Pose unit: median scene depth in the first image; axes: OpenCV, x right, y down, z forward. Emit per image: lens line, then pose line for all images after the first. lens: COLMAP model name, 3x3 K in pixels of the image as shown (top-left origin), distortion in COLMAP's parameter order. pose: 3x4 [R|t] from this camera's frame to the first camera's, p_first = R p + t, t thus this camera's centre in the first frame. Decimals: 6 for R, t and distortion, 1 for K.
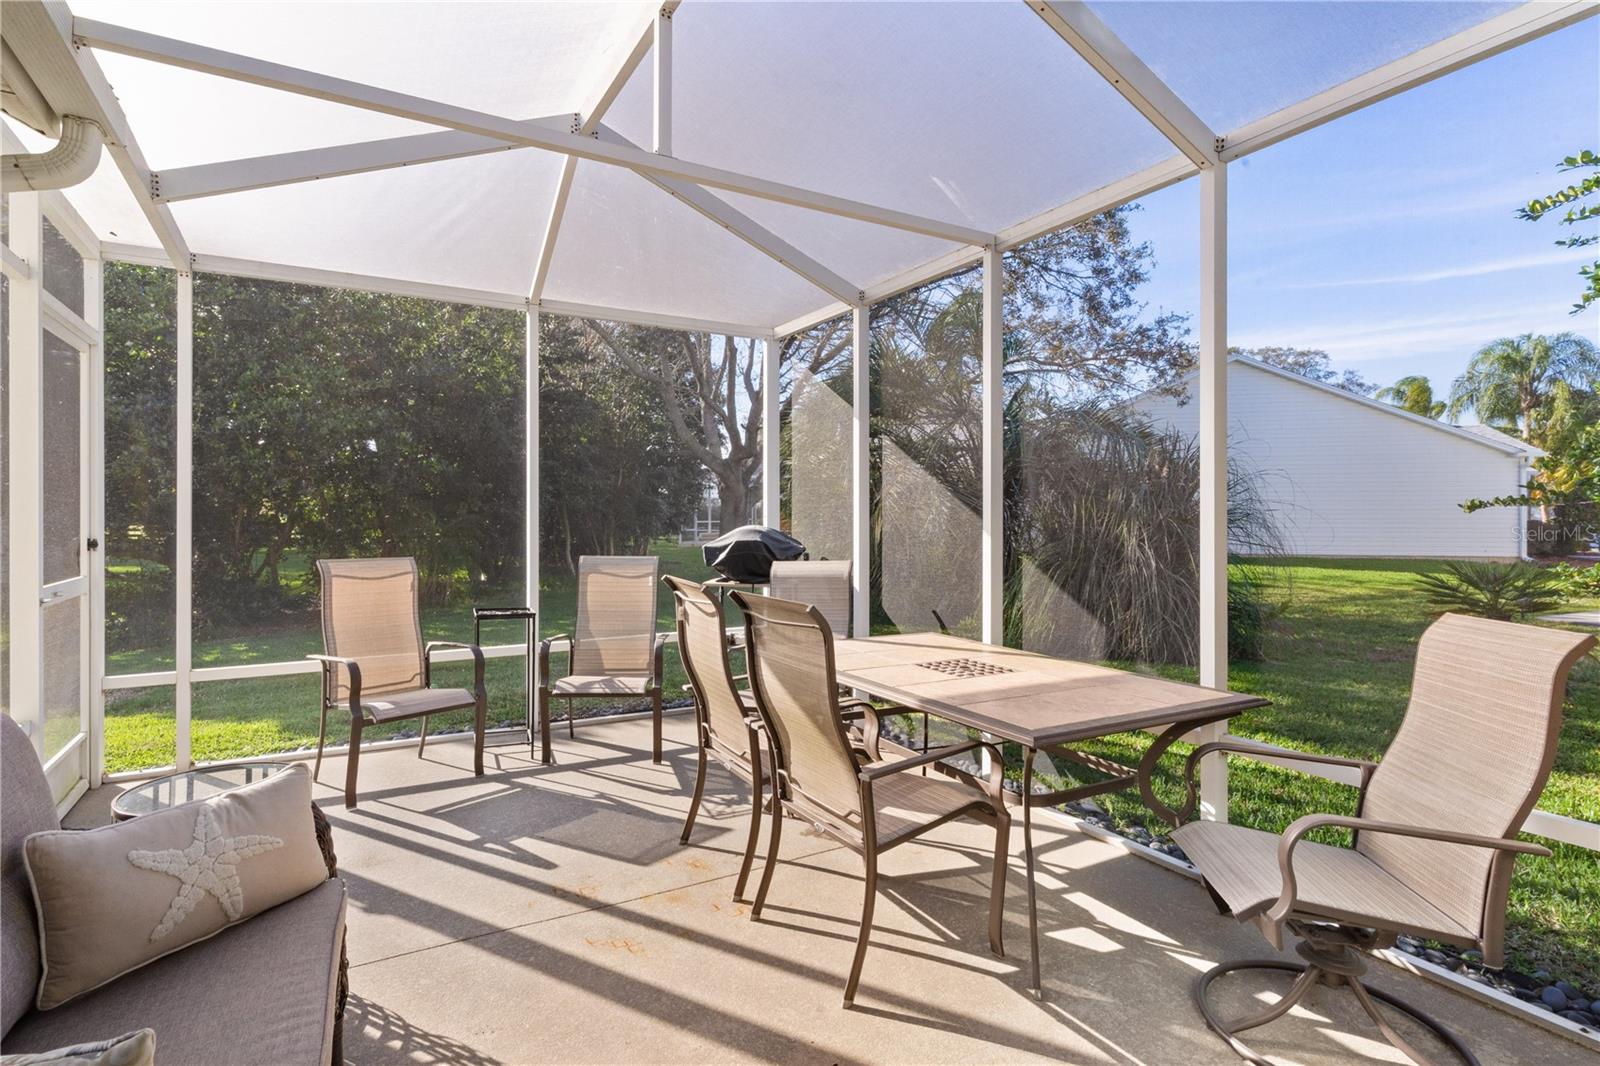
lens RADIAL K [[775.1, 0, 784.1], [0, 775.1, 529.8], [0, 0, 1]] dist [0.004510, -0.001472]
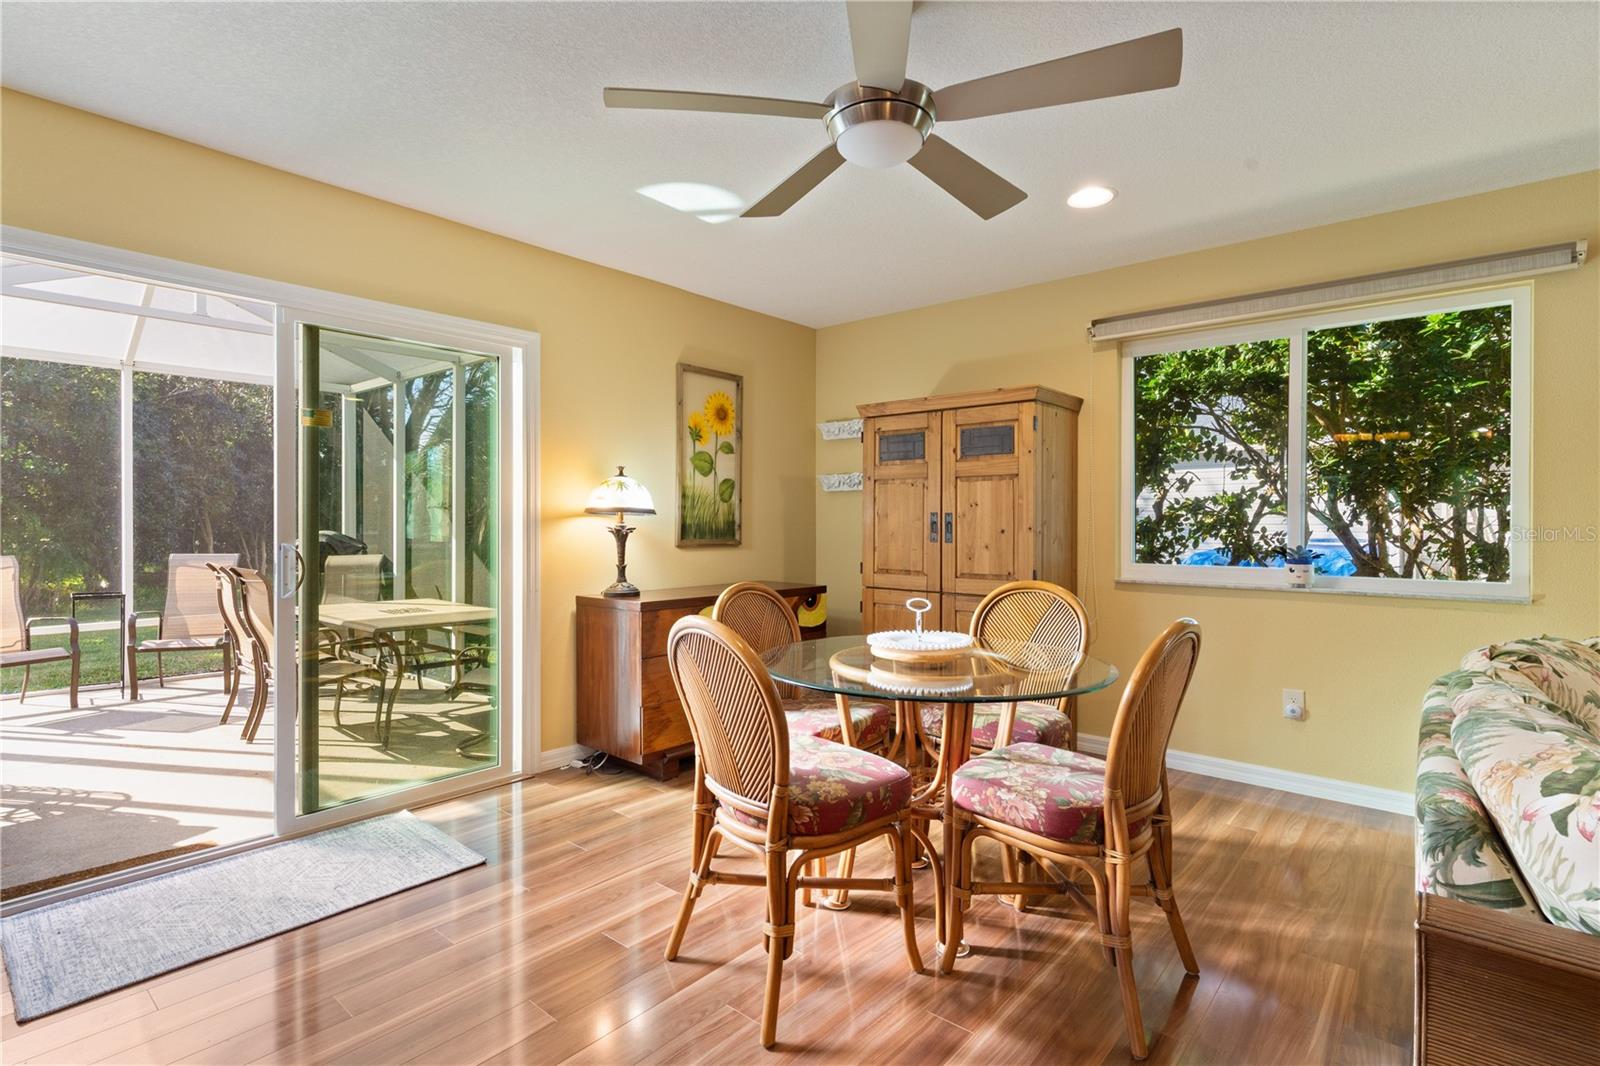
lens RADIAL K [[775.1, 0, 775.2], [0, 775.1, 526.3], [0, 0, 1]] dist [0.004510, -0.001472]
pose [[0.945256, -0.003677, 0.326308, 0.304398], [0.005549, 0.999973, -0.004806, -0.002361], [-0.326282, 0.006353, 0.945251, -0.651129]]
